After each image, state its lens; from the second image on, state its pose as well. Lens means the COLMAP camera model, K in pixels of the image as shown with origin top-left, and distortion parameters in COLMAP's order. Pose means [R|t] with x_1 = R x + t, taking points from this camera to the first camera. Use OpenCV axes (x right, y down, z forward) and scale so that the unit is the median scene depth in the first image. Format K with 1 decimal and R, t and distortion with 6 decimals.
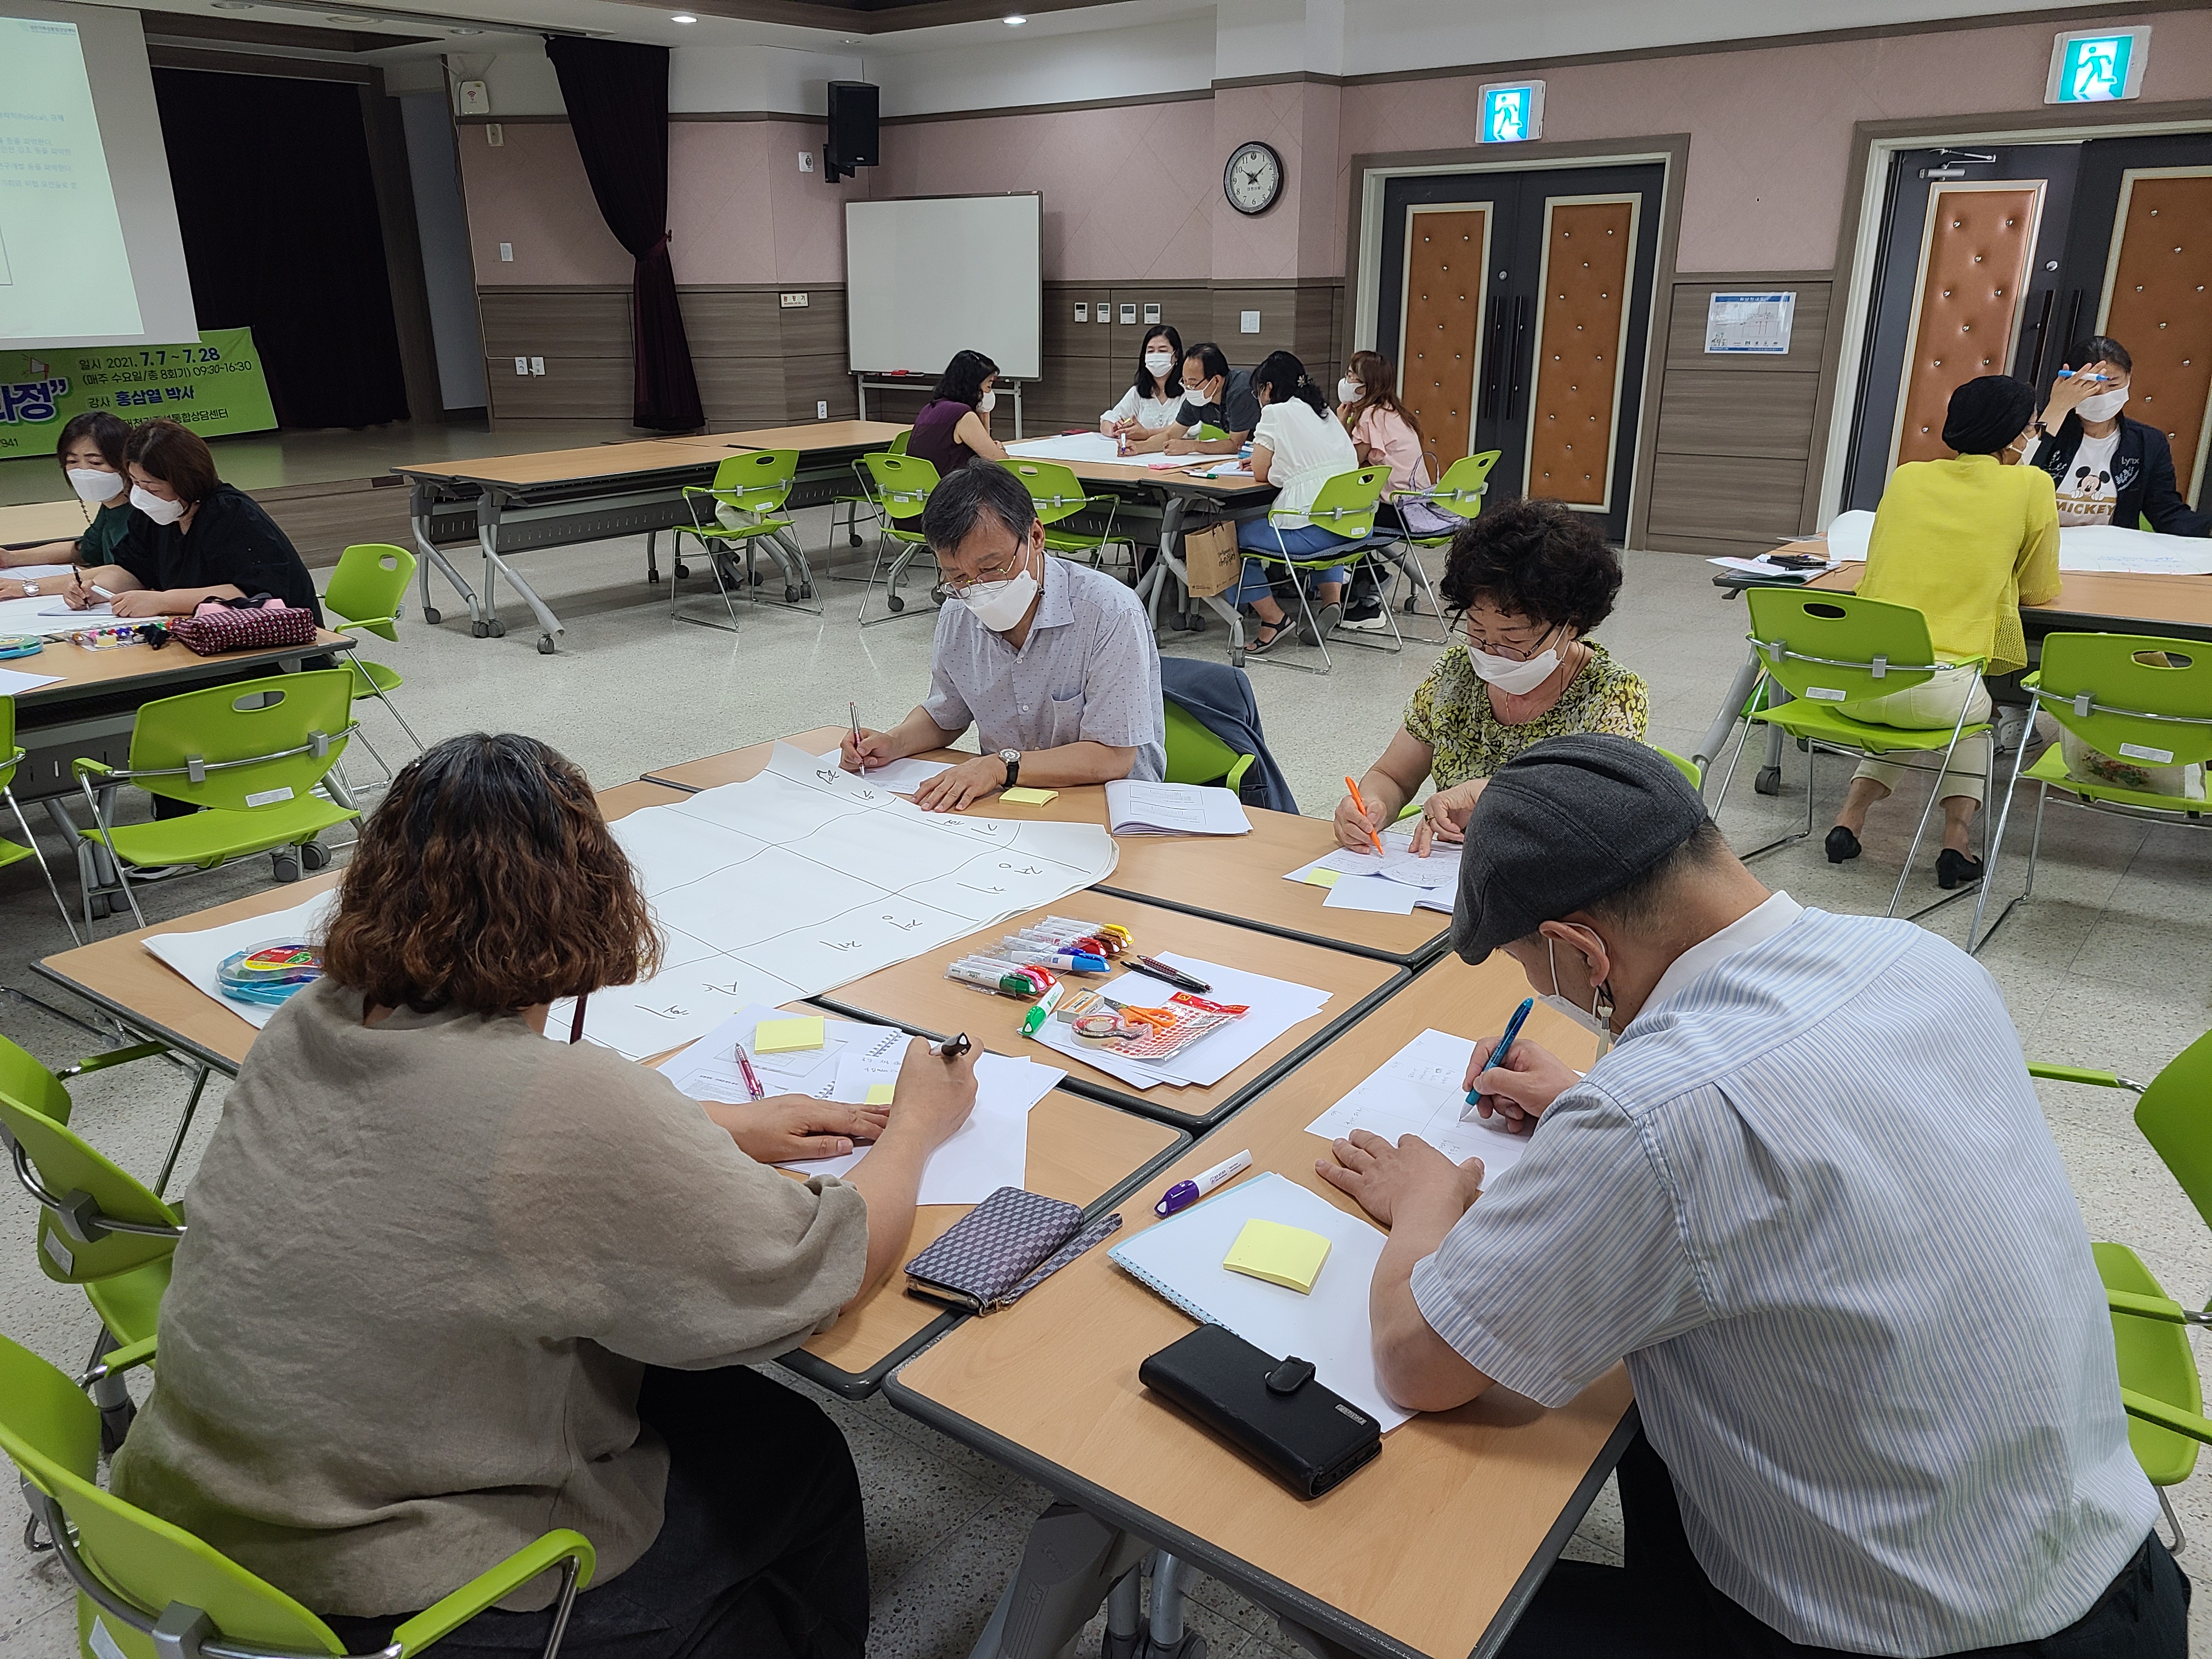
lens RADIAL K [[1659.8, 0, 1076.3], [0, 1659.8, 840.6], [0, 0, 1]] dist [0.055615, -0.040968]
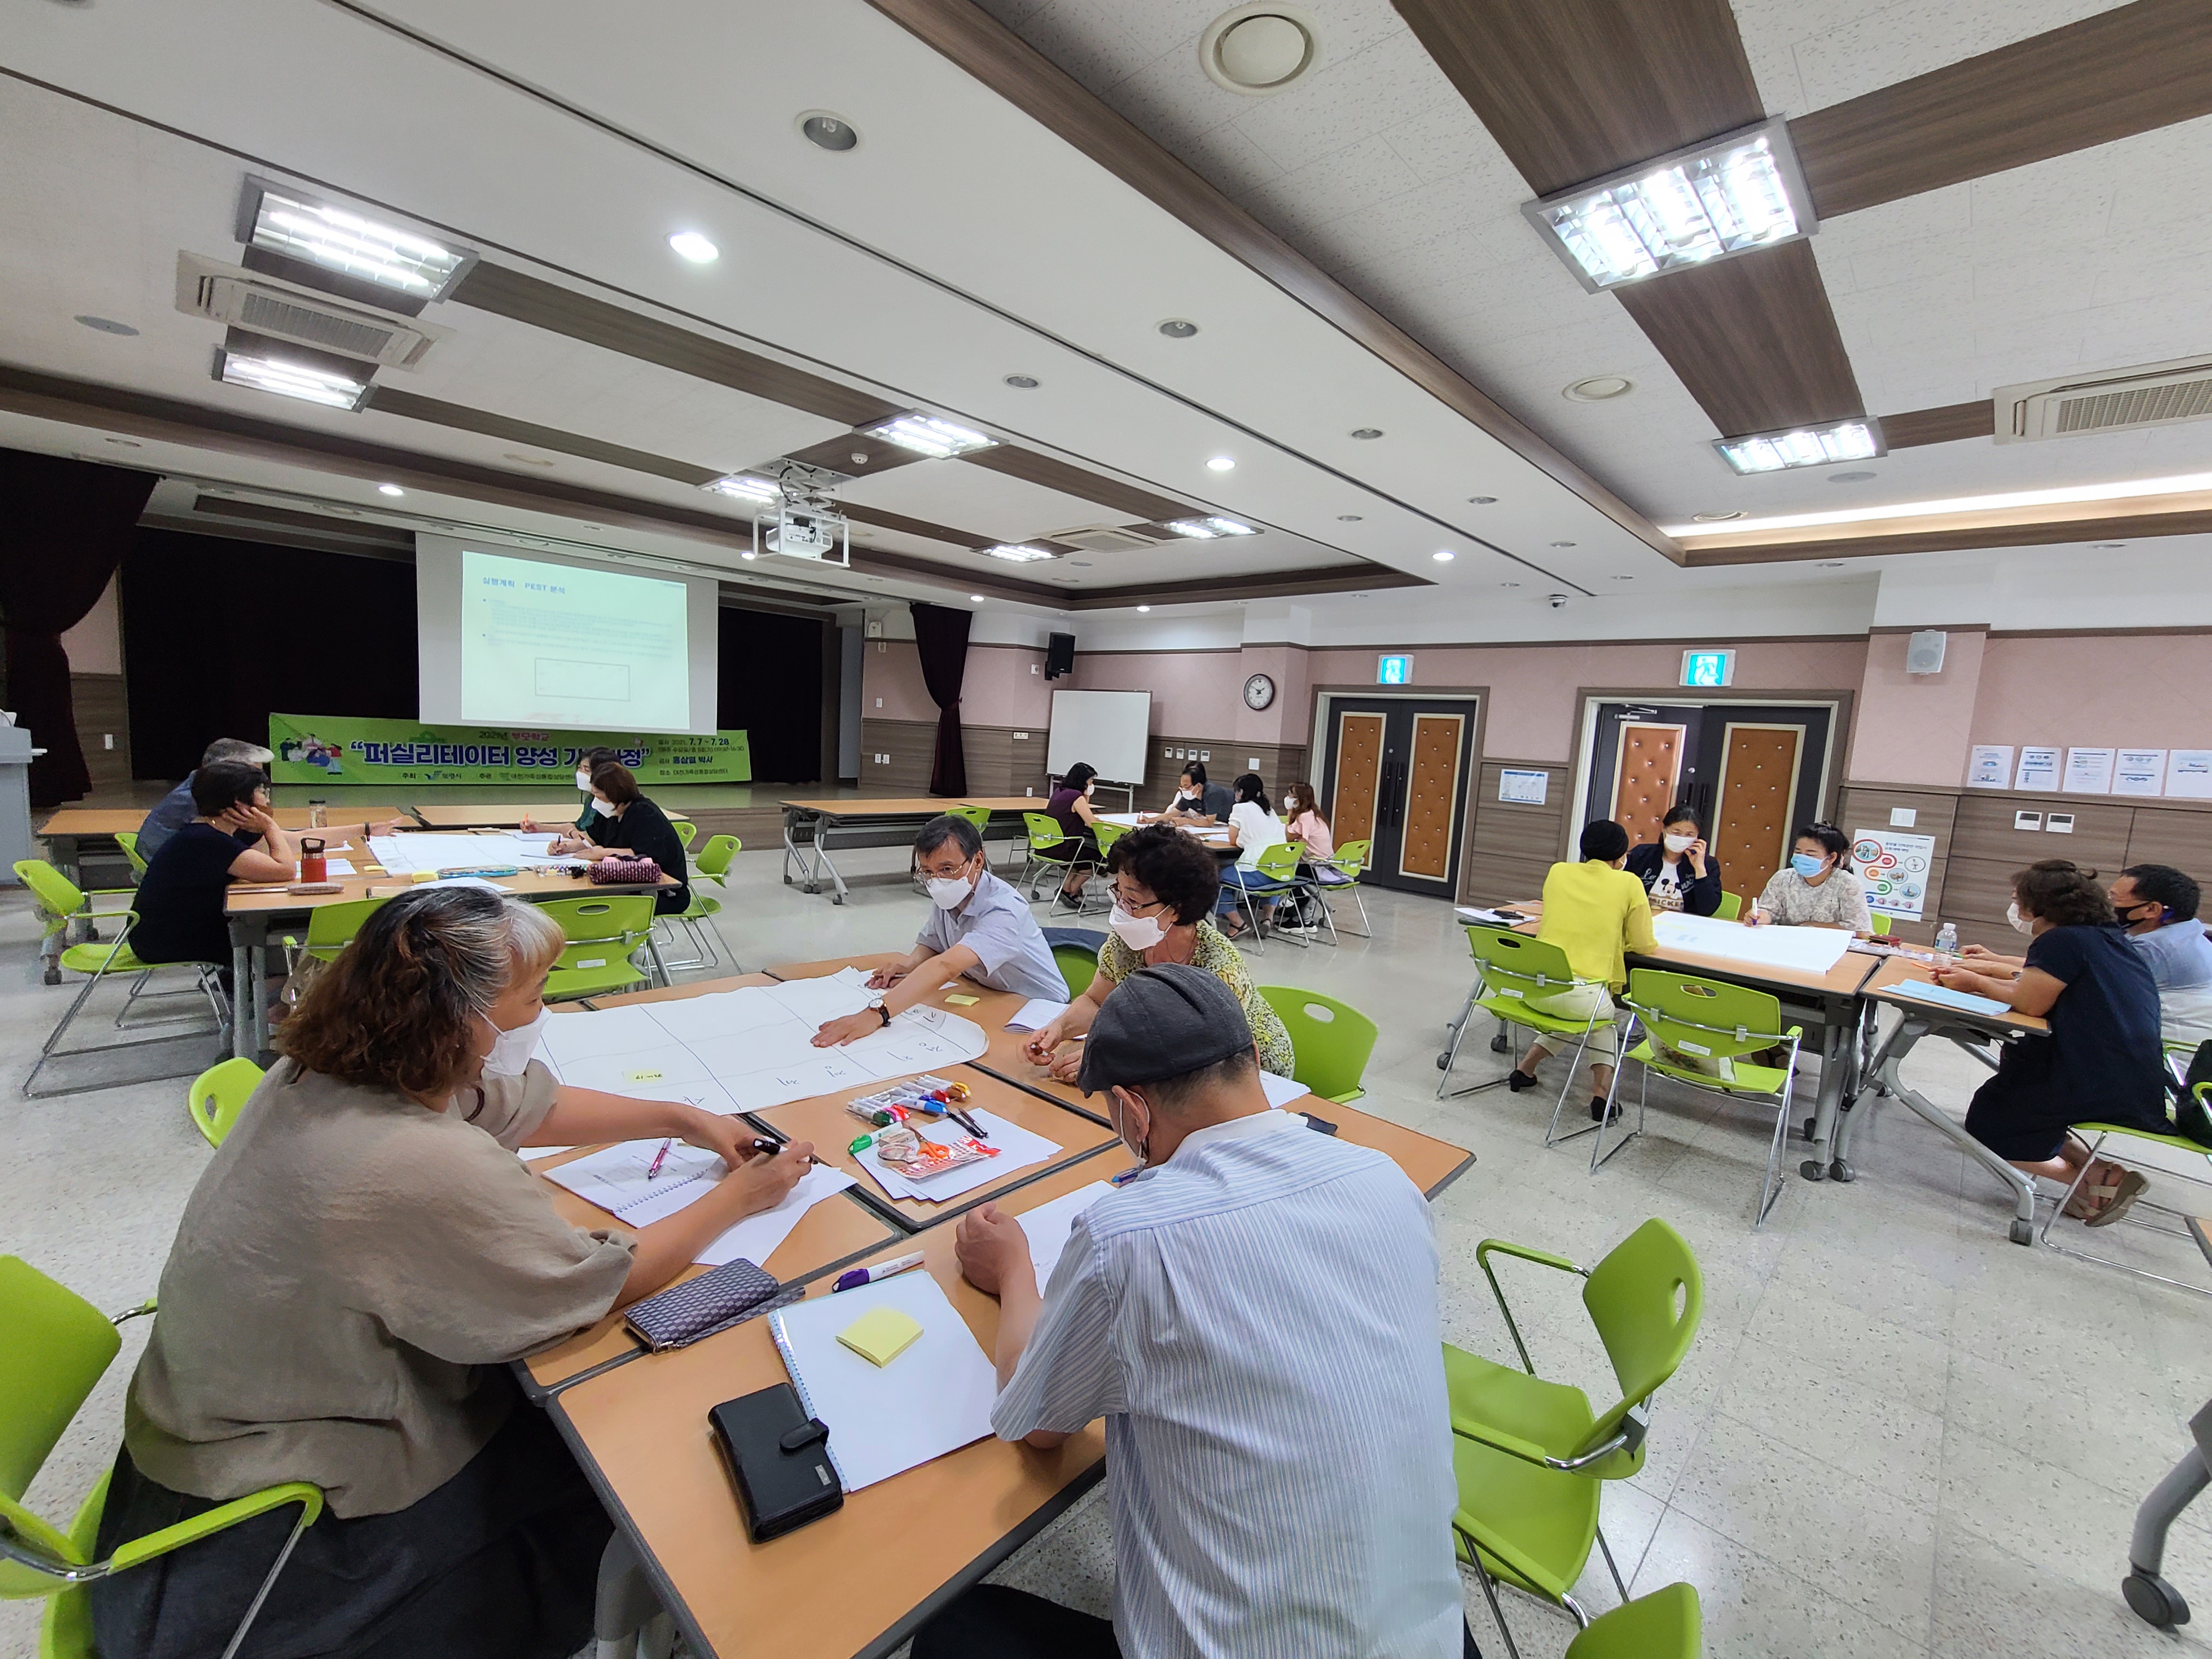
lens RADIAL K [[911.6, 0, 1121.4], [0, 911.6, 835.1], [0, 0, 1]] dist [-0.002057, 0.000579]
pose [[0.992890, 0.083914, -0.084427, 0.055087], [-0.100281, 0.971793, -0.213451, -0.003288], [0.064134, 0.220399, 0.973299, 0.024336]]
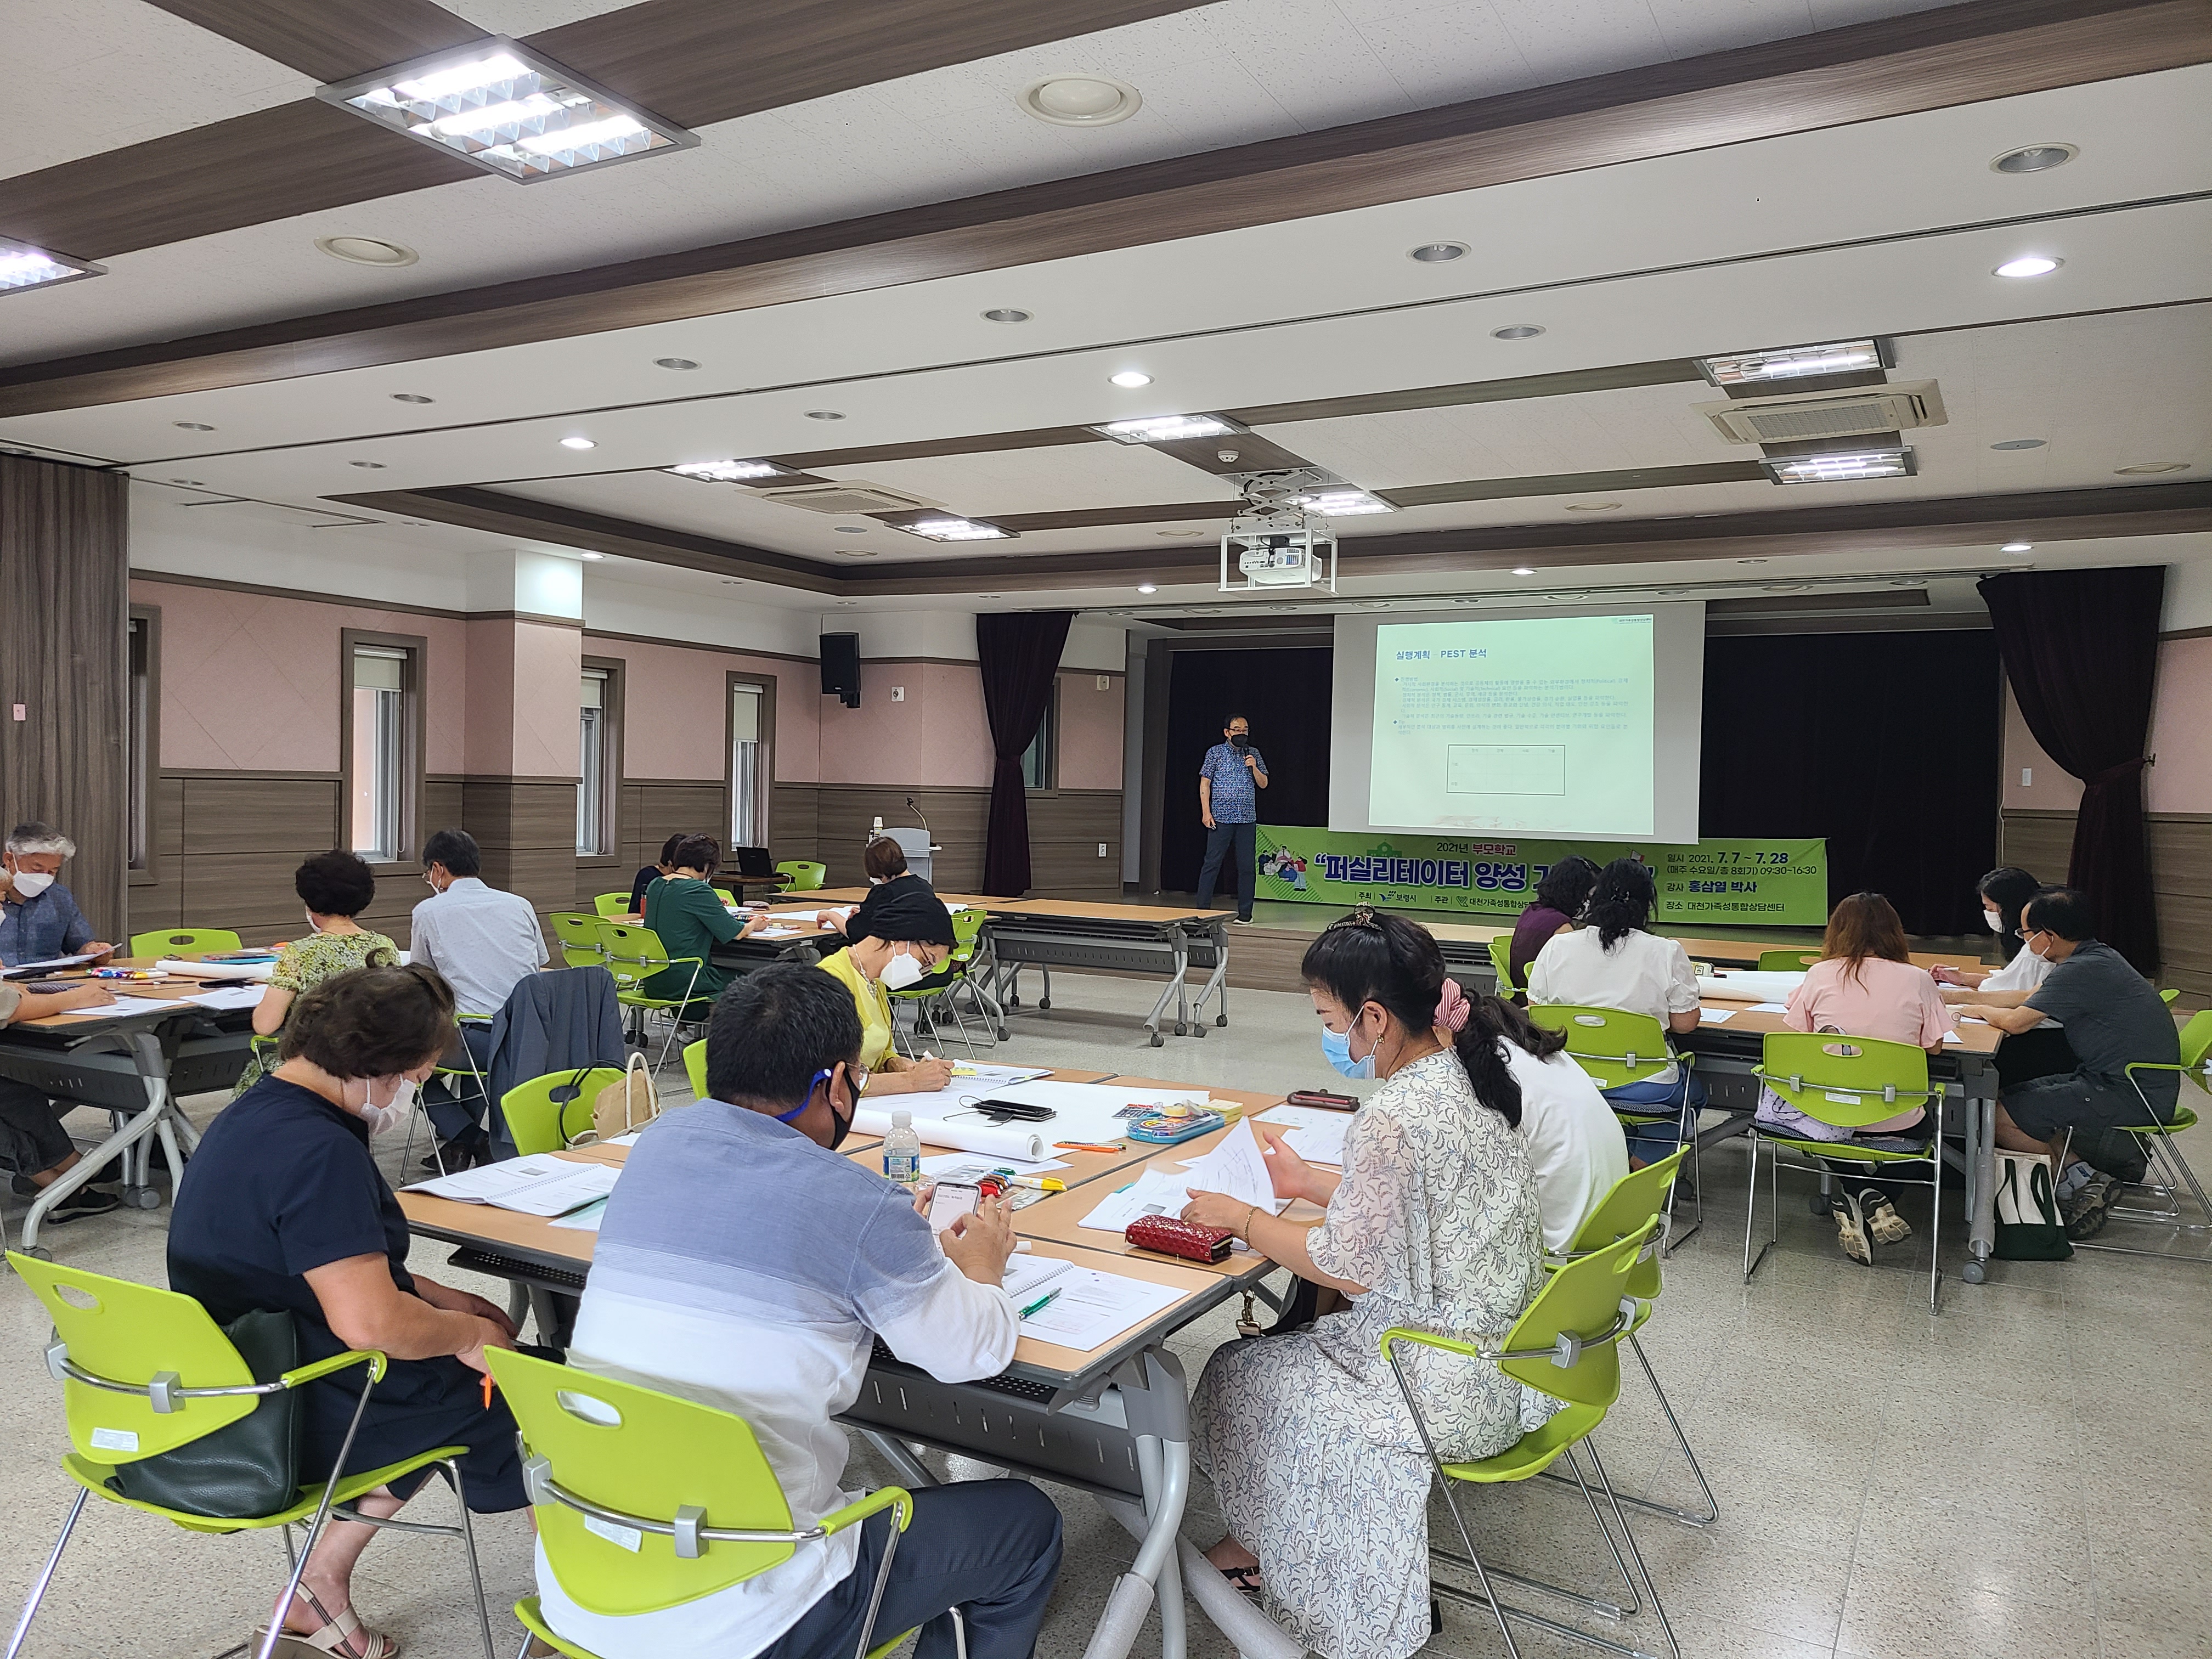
lens RADIAL K [[1661.3, 0, 1050.9], [0, 1661.3, 816.1], [0, 0, 1]] dist [0.049634, -0.029706]
pose [[0.147465, 0.033253, -0.988508, 0.695337], [-0.344629, 0.938529, -0.019840, -0.148584], [0.927084, 0.343594, 0.149860, 0.433830]]
